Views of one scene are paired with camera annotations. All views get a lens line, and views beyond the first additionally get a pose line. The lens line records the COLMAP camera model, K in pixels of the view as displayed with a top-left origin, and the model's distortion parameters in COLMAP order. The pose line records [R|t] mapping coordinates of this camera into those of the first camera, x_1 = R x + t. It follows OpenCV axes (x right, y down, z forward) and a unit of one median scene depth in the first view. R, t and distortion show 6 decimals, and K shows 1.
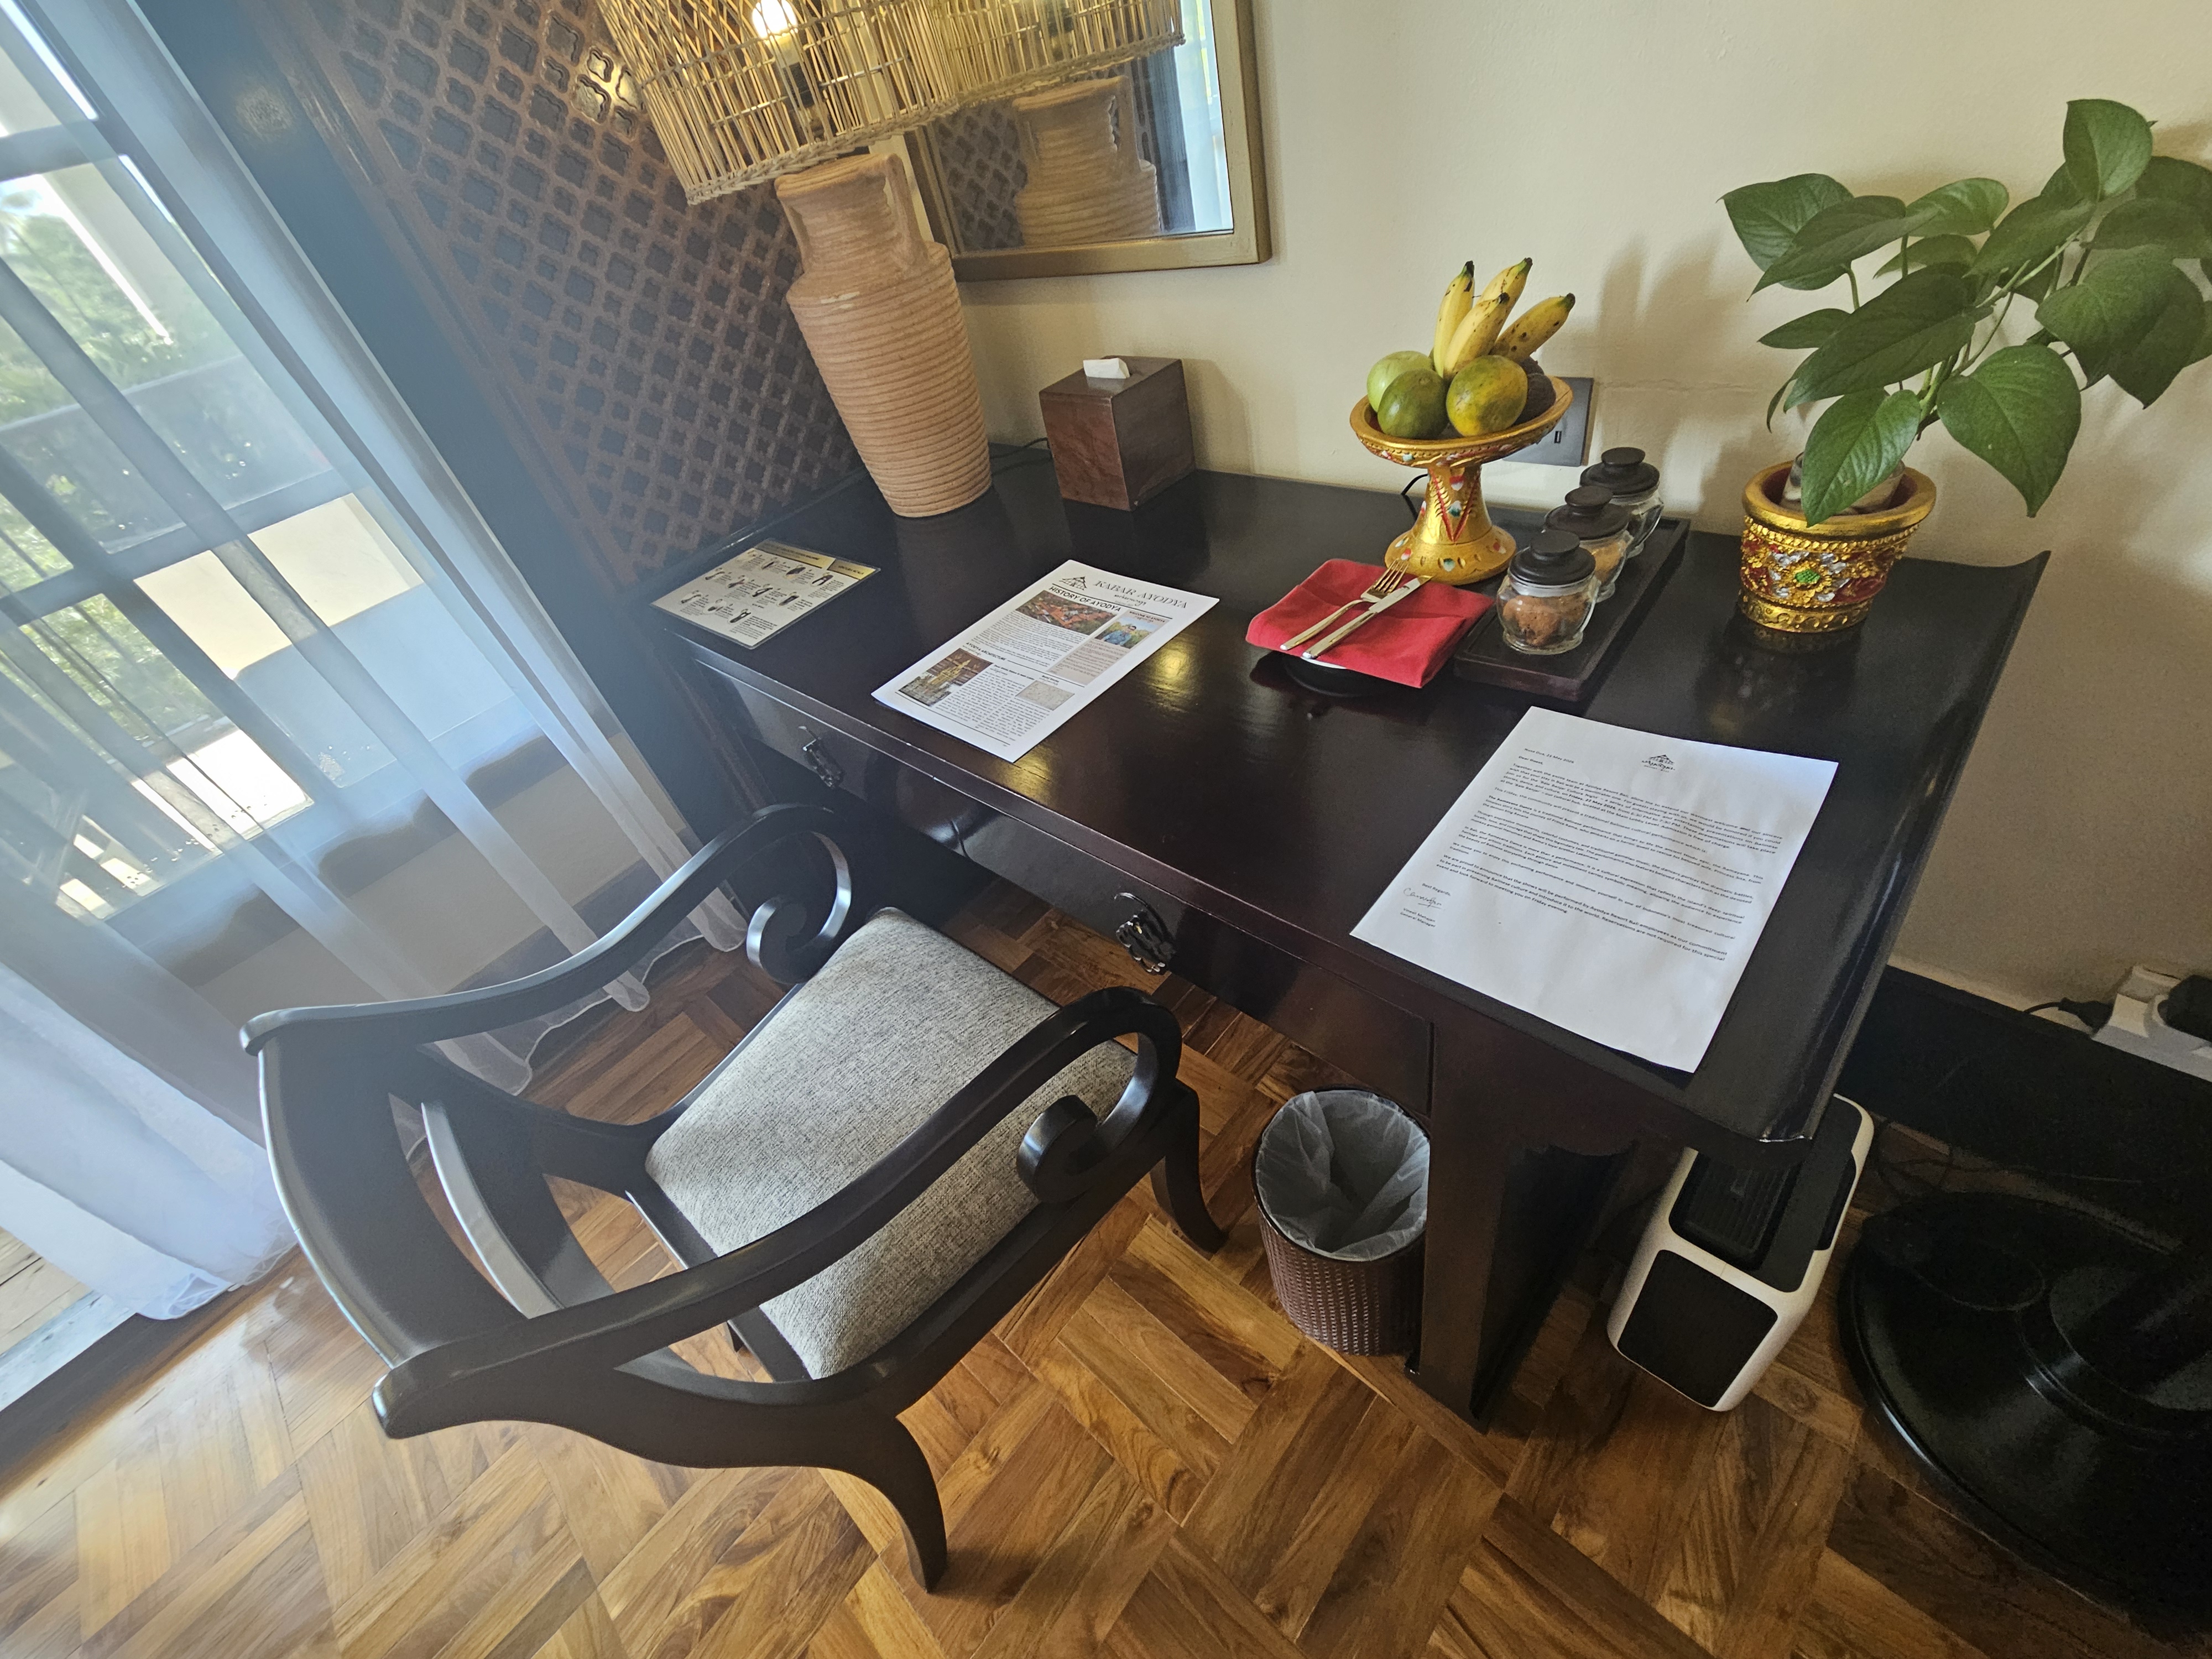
lens RADIAL K [[910.6, 0, 1113.6], [0, 910.6, 828.4], [0, 0, 1]] dist [-0.000033, -0.000014]
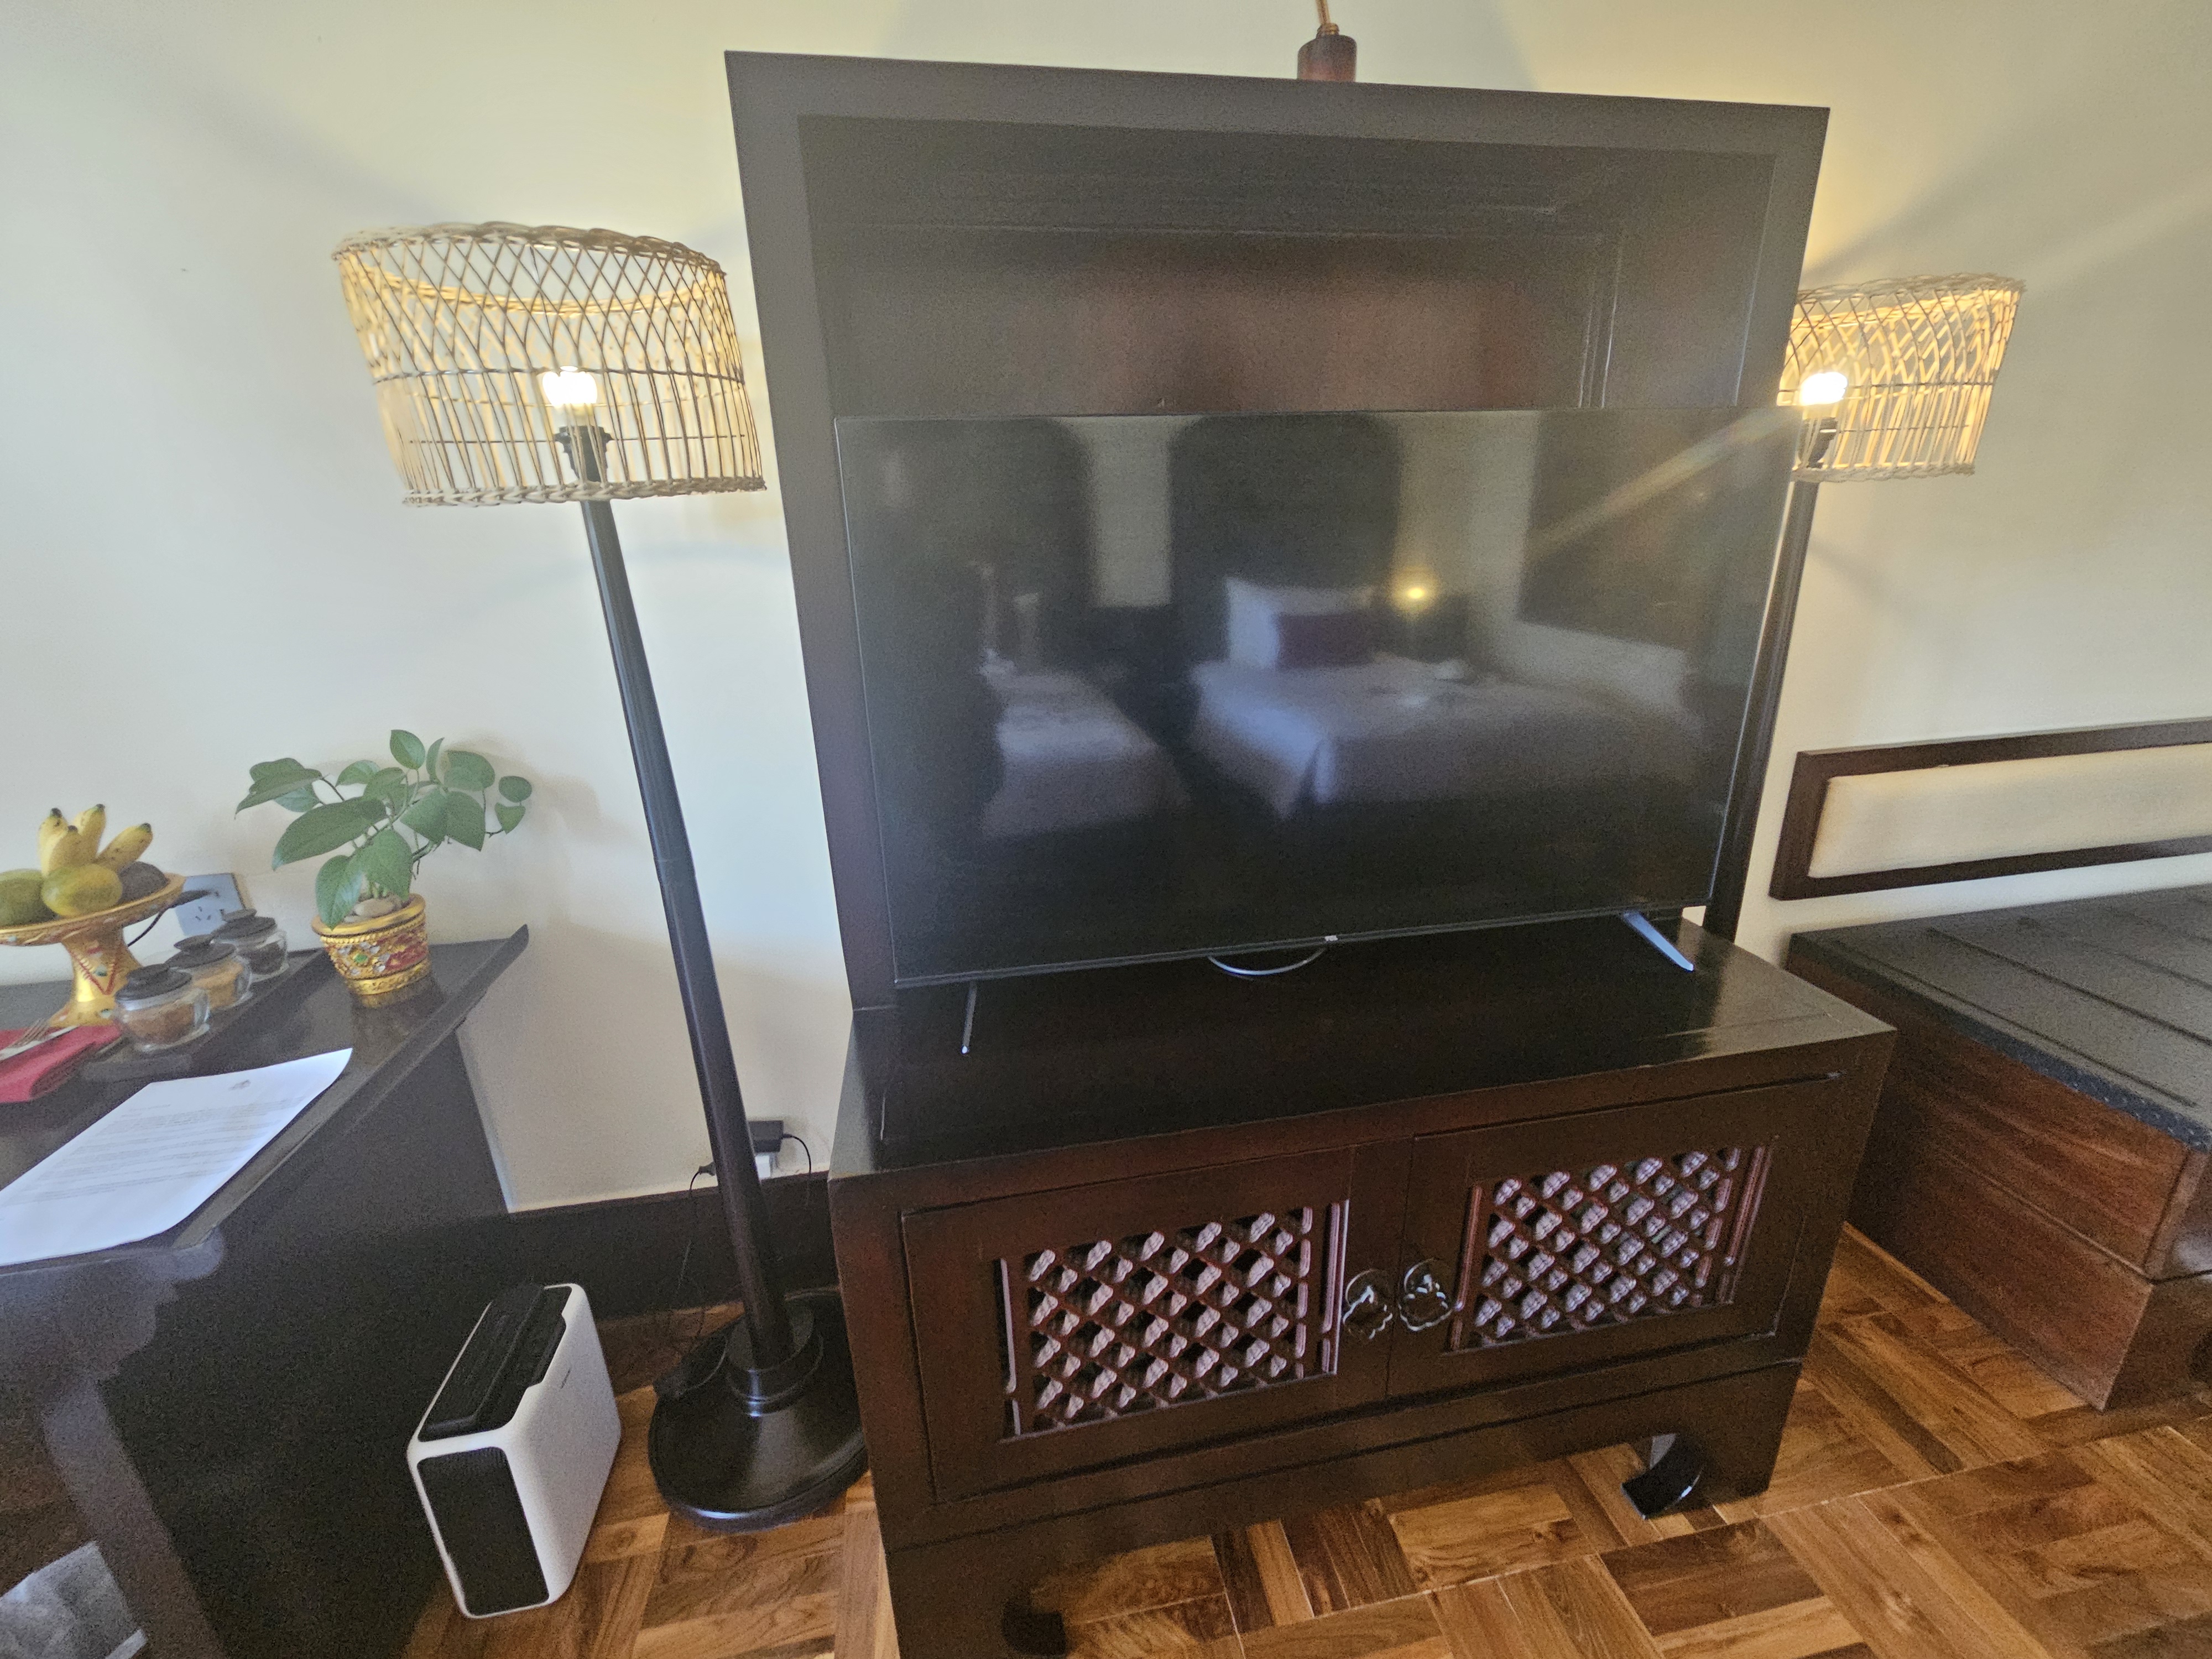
lens RADIAL K [[910.6, 0, 1105.4], [0, 910.6, 823.9], [0, 0, 1]] dist [-0.000033, -0.000014]
pose [[0.602914, -0.068873, 0.794828, 0.258478], [0.457581, 0.845965, -0.273793, 0.538684], [-0.653540, 0.528771, 0.541559, -0.828847]]
